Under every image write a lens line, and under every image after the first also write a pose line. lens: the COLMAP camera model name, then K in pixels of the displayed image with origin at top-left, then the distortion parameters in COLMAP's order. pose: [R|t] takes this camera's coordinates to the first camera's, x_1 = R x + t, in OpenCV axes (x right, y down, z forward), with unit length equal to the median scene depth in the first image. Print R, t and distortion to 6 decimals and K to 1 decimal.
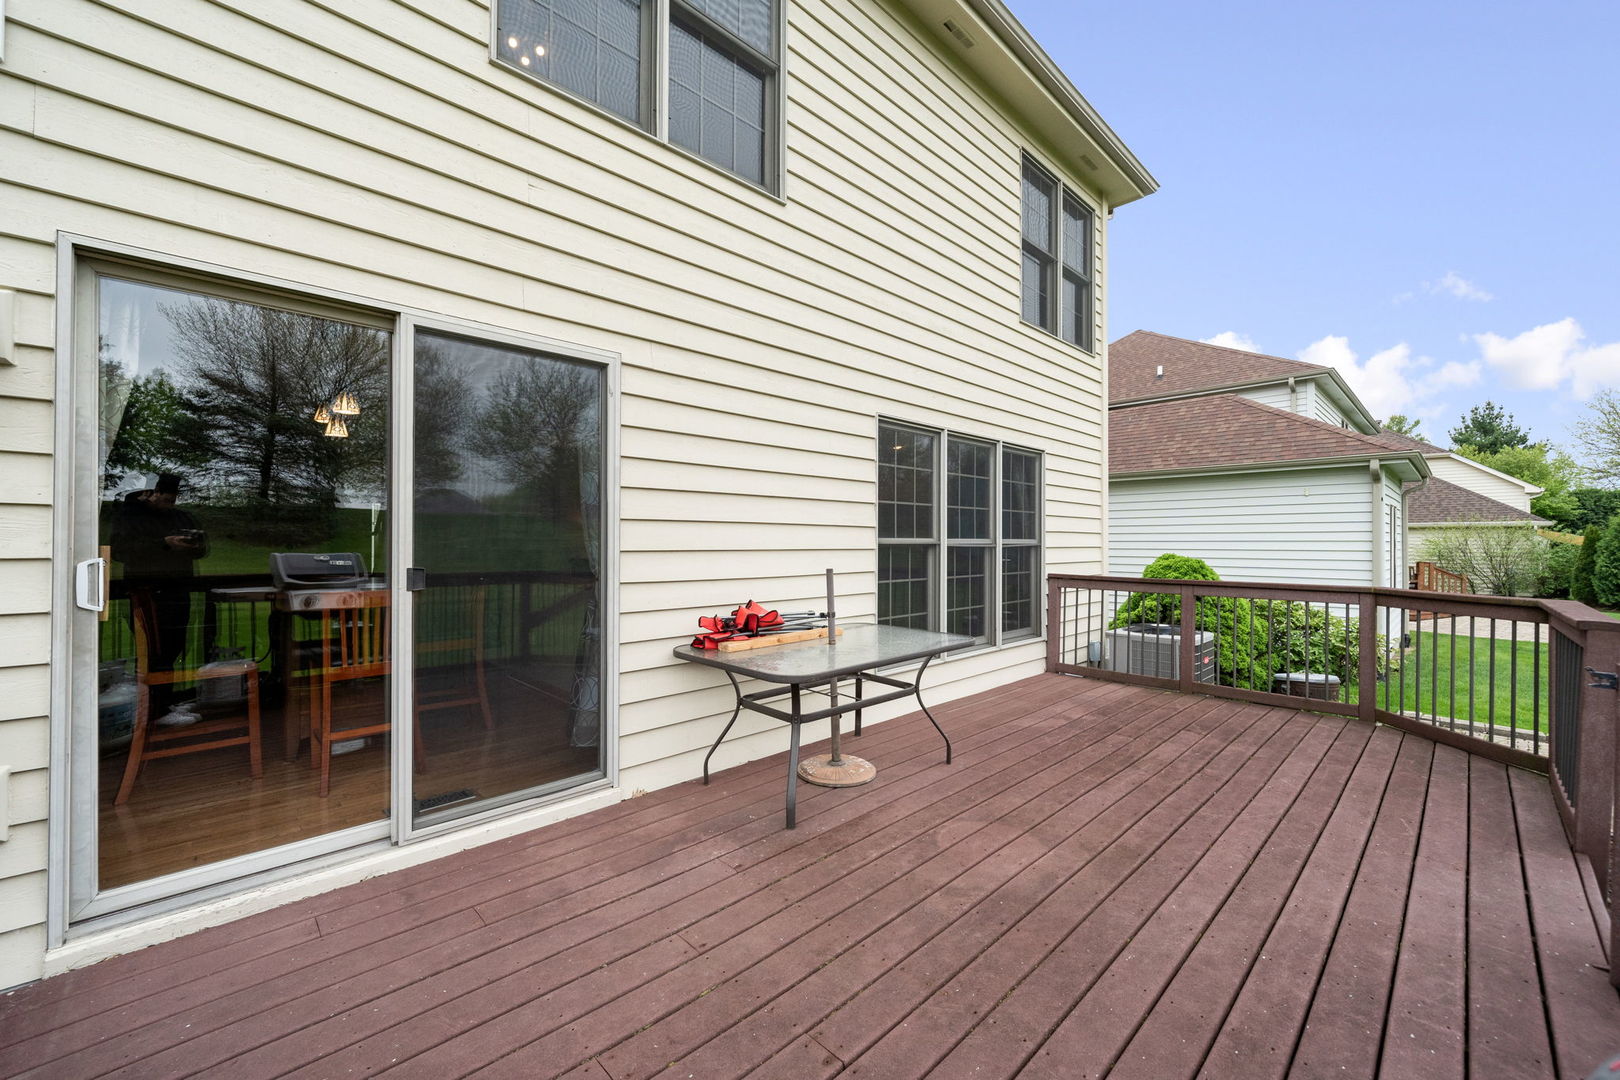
lens RADIAL K [[625.3, 0, 801.5], [0, 625.3, 534.2], [0, 0, 1]] dist [-0.000015, 0.000076]
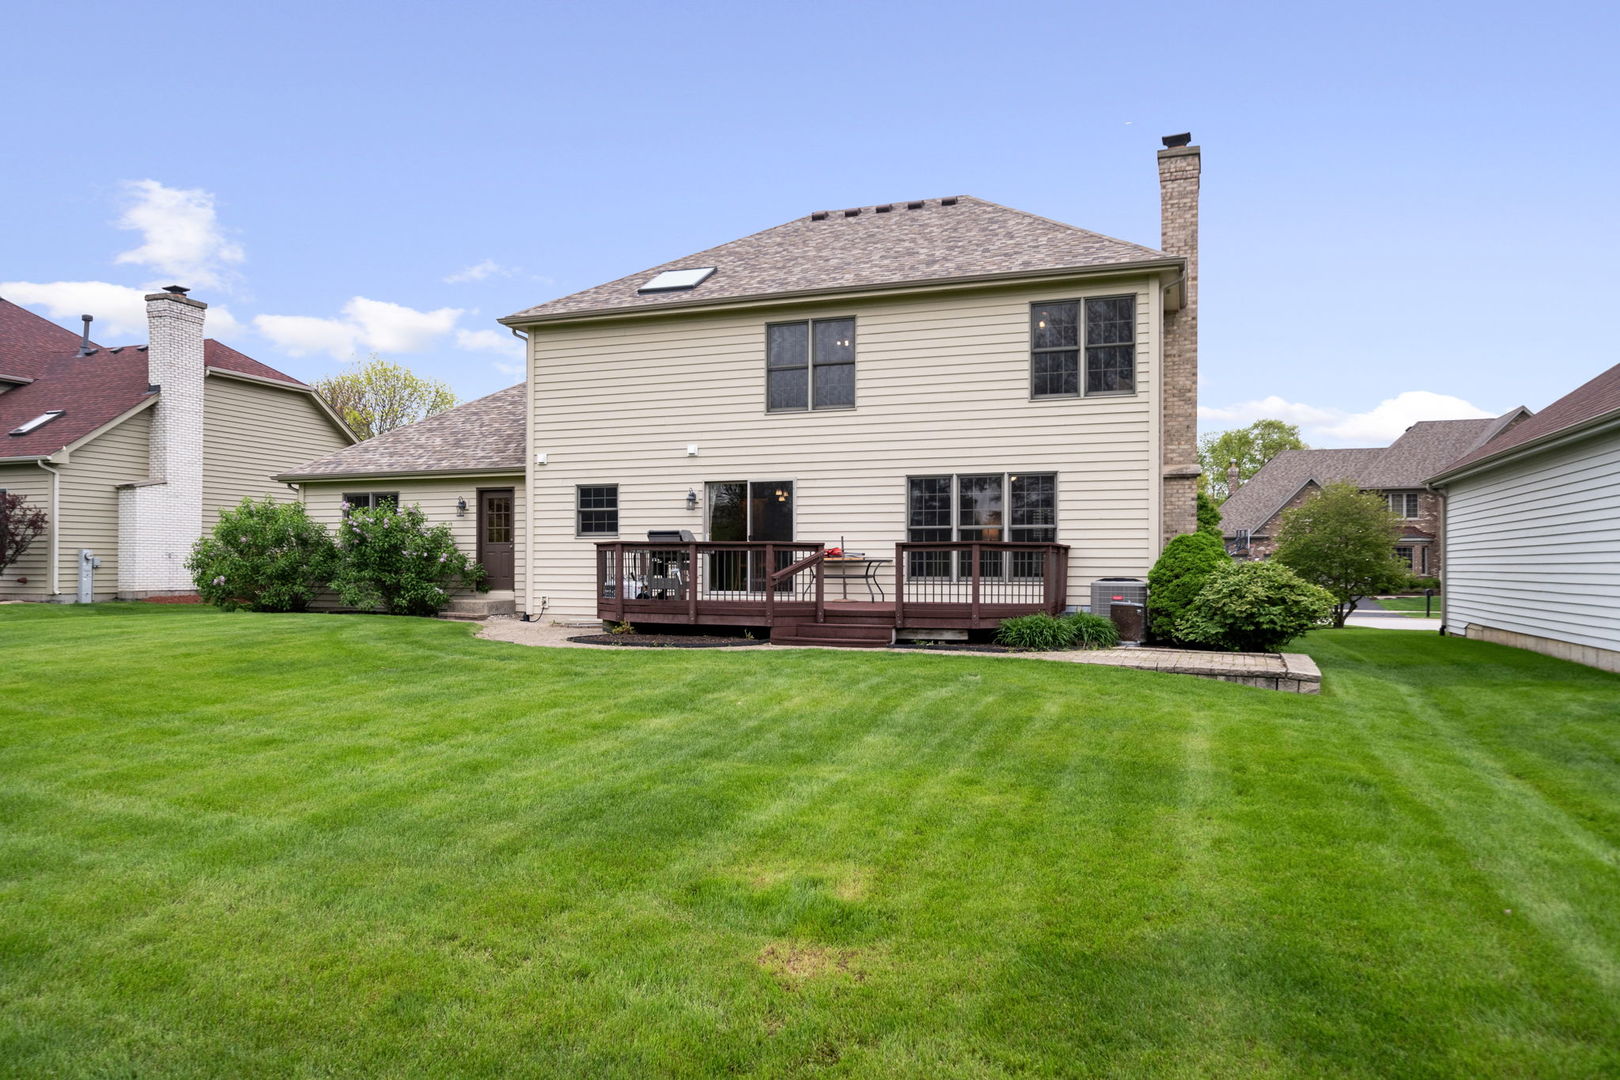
lens RADIAL K [[1097.6, 0, 803.0], [0, 1097.6, 561.4], [0, 0, 1]] dist [0.001077, -0.000431]
pose [[0.454094, -0.004831, -0.890941, 1.326606], [0.009787, 0.999952, -0.000434, 0.049859], [0.890900, -0.008523, 0.454119, -0.457366]]
